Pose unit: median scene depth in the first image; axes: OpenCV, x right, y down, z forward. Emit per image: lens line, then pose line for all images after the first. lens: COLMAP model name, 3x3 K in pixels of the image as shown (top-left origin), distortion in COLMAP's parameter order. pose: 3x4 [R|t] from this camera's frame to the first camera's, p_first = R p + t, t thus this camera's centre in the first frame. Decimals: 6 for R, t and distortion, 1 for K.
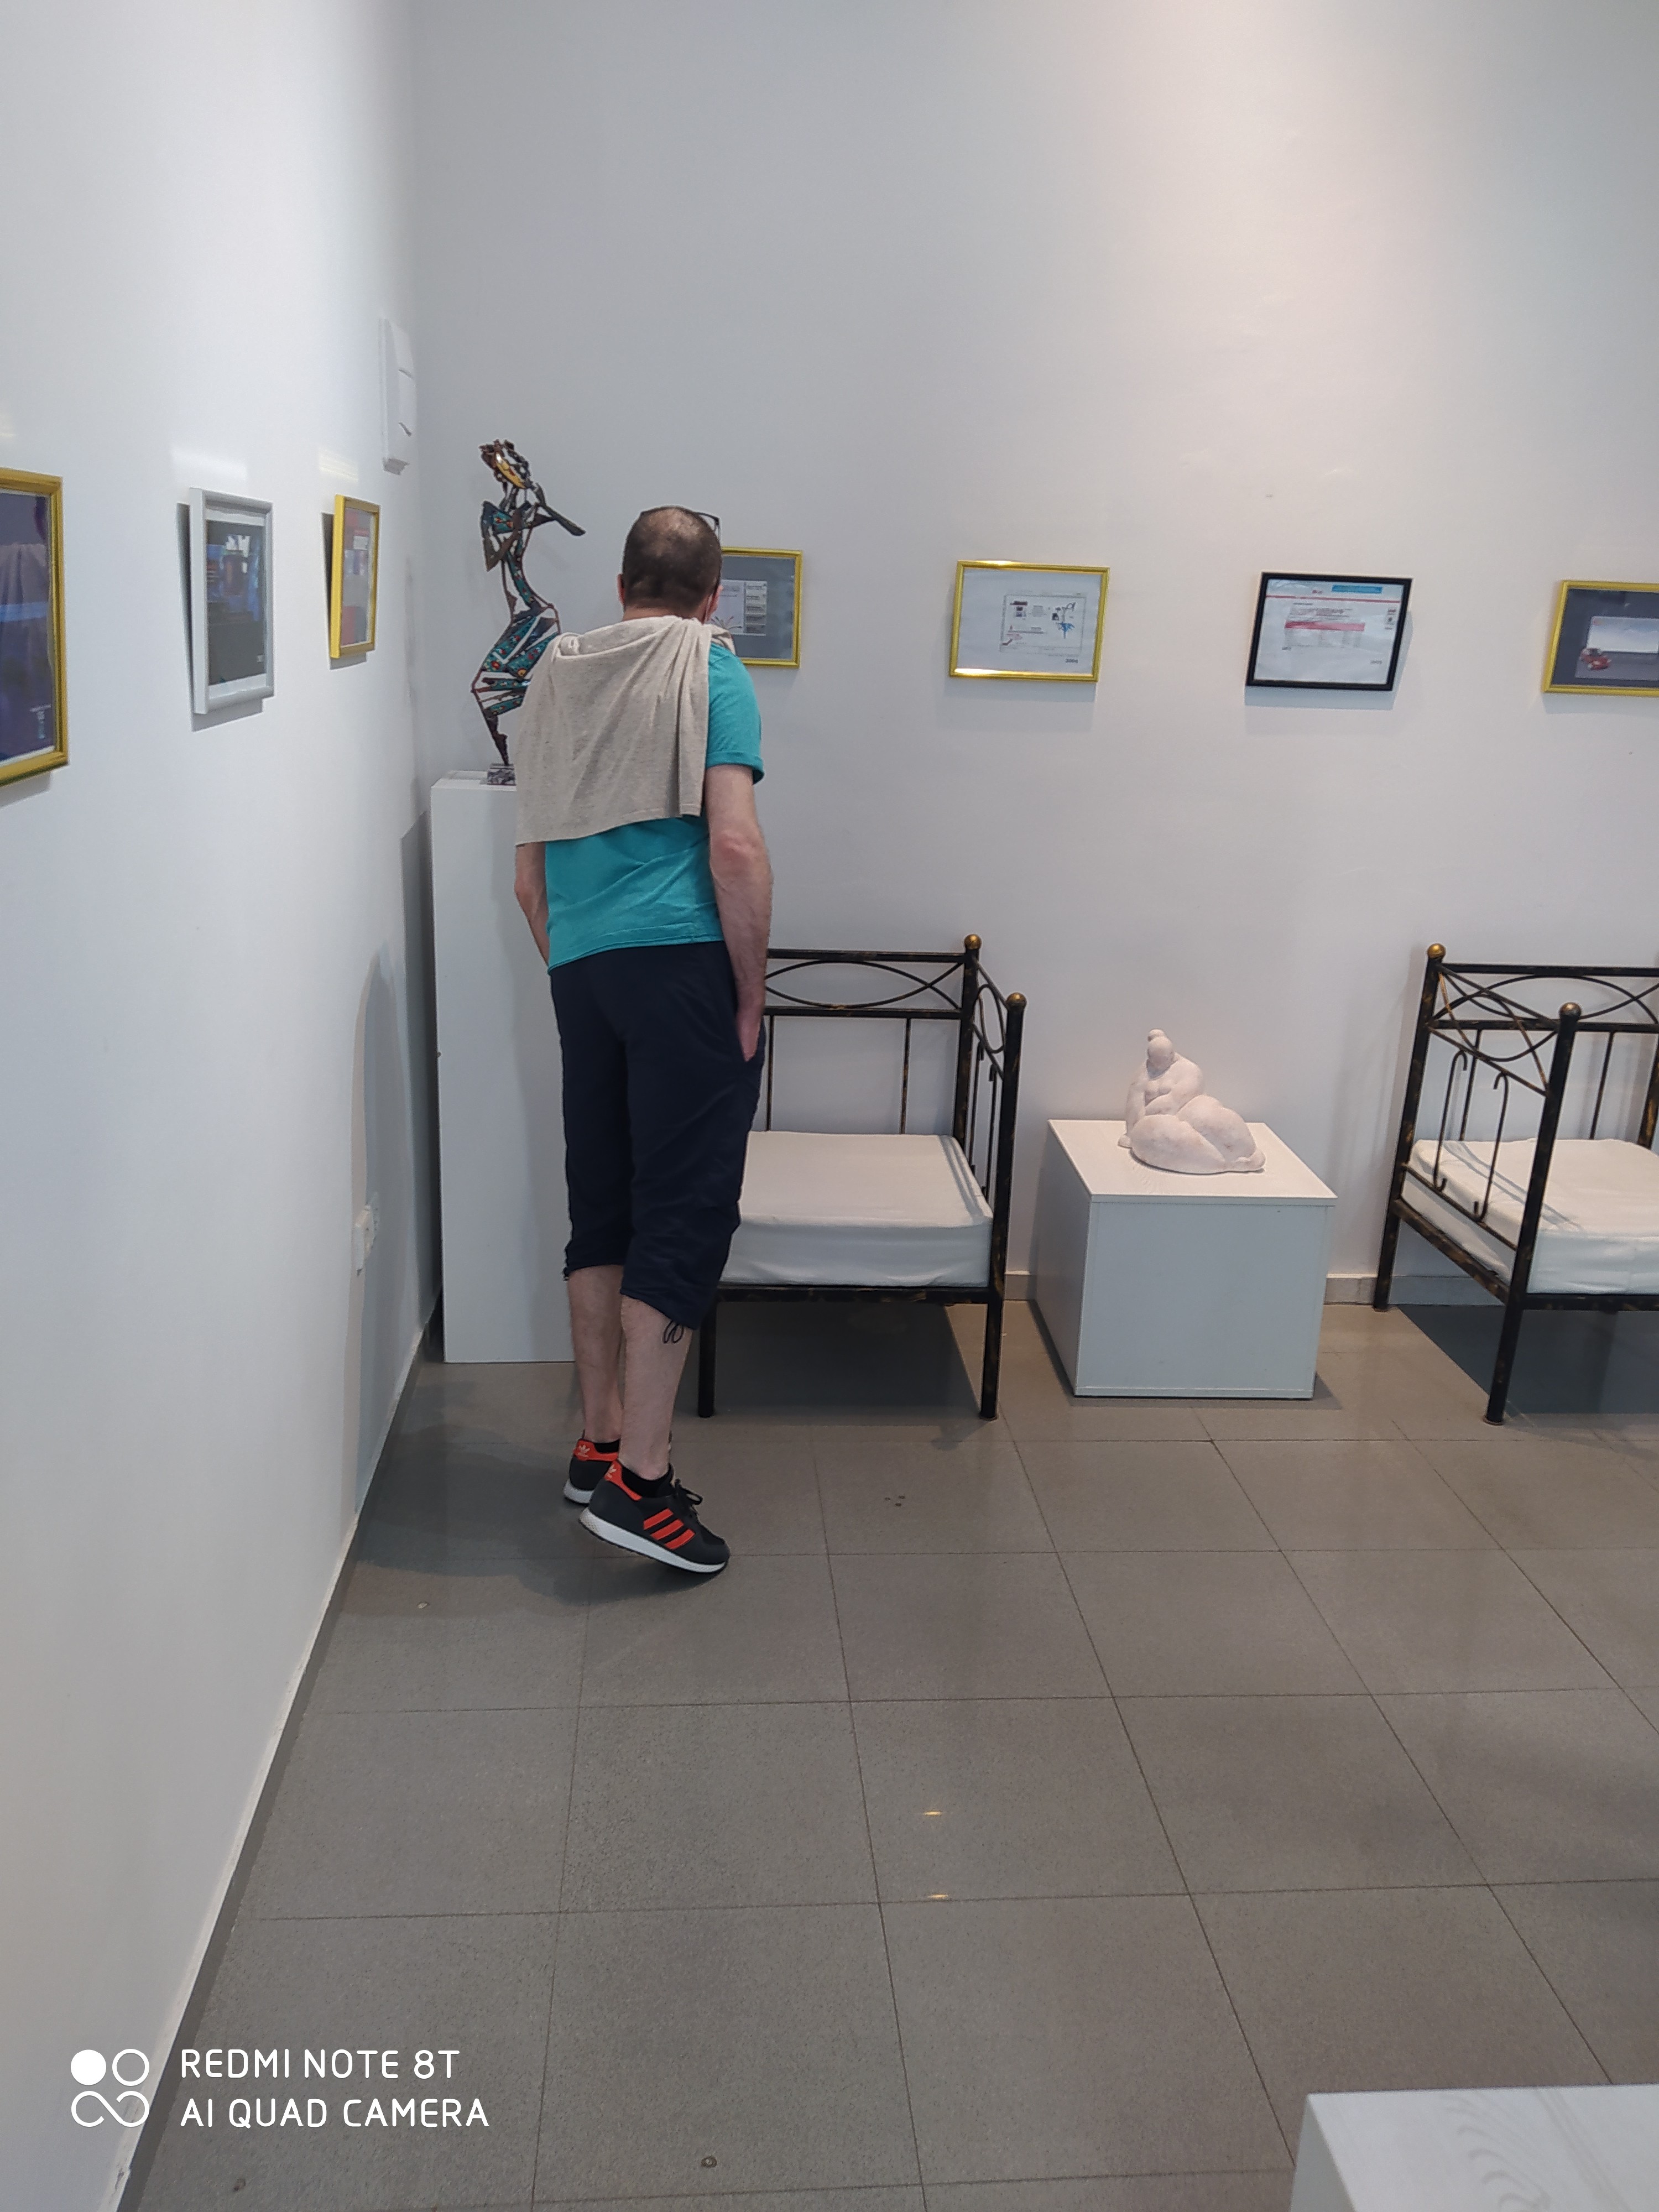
lens RADIAL K [[1679.4, 0, 823.5], [0, 1679.4, 1099.4], [0, 0, 1]] dist [0.091098, -0.137347]
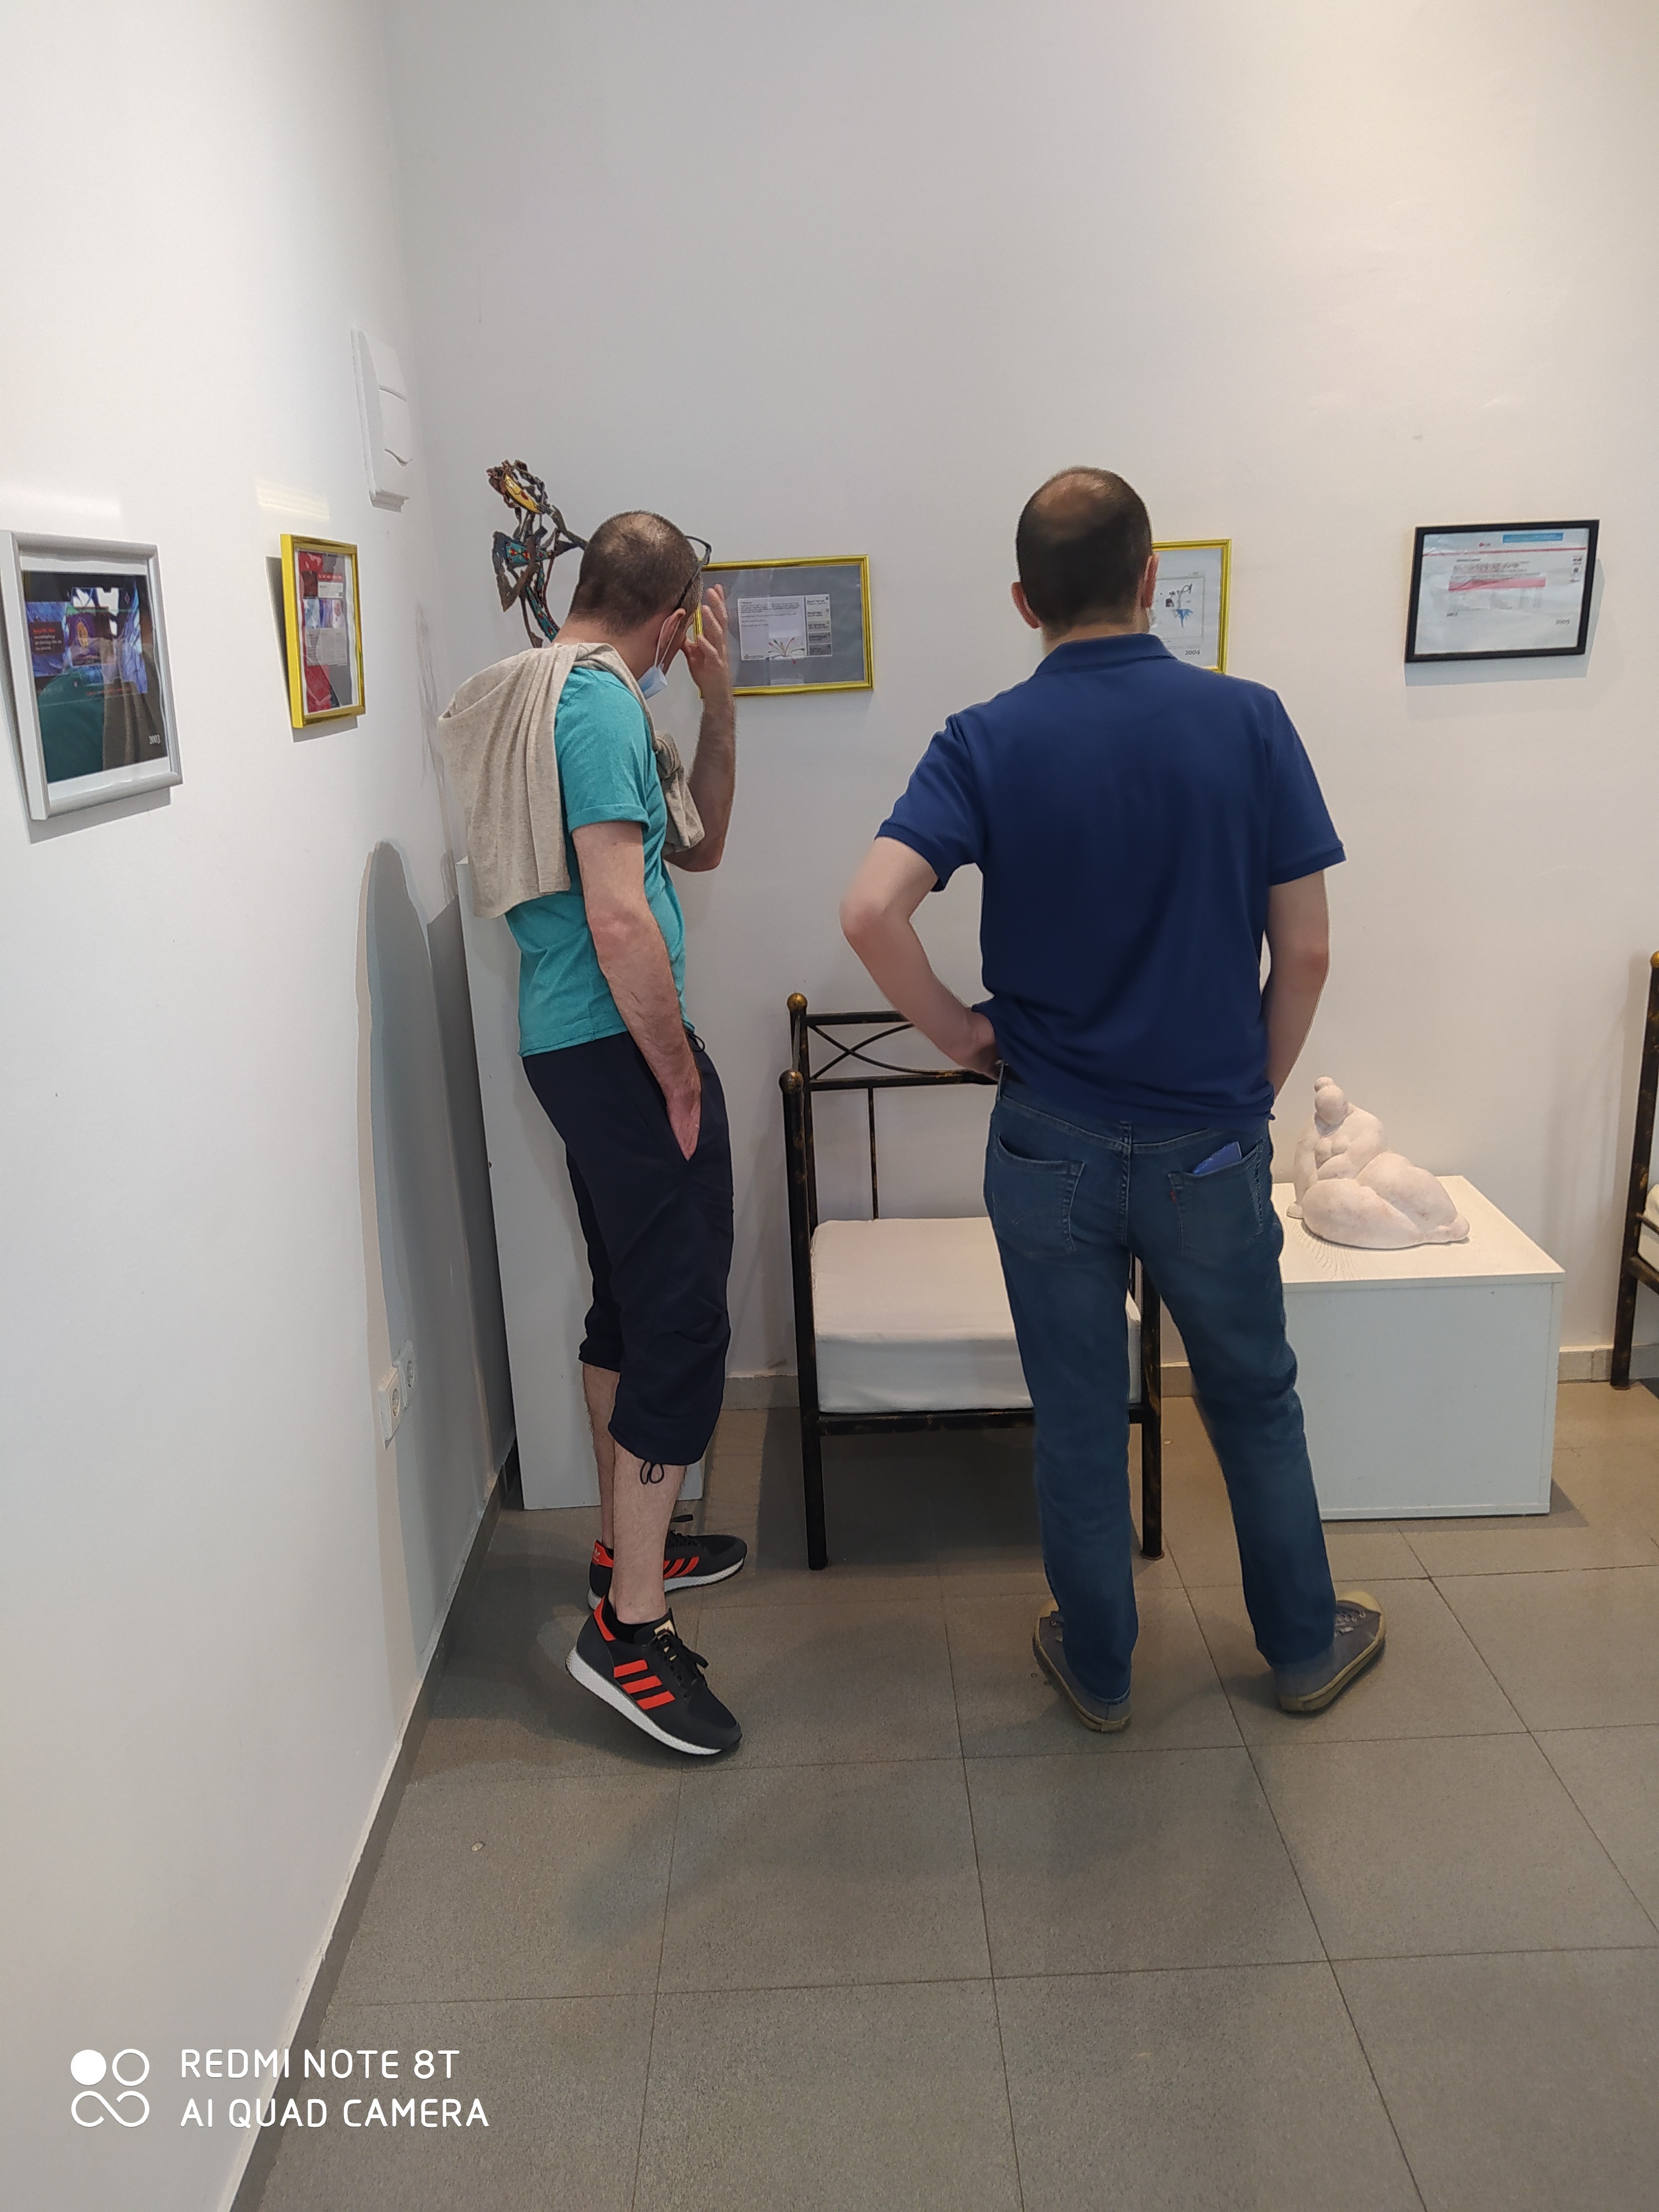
lens RADIAL K [[1696.1, 0, 820.8], [0, 1696.1, 1106.3], [0, 0, 1]] dist [0.123544, -0.229002]
pose [[0.993736, -0.065614, -0.090460, 0.025095], [0.064559, 0.997808, -0.014544, -0.032579], [0.091216, 0.008613, 0.995794, 0.131633]]
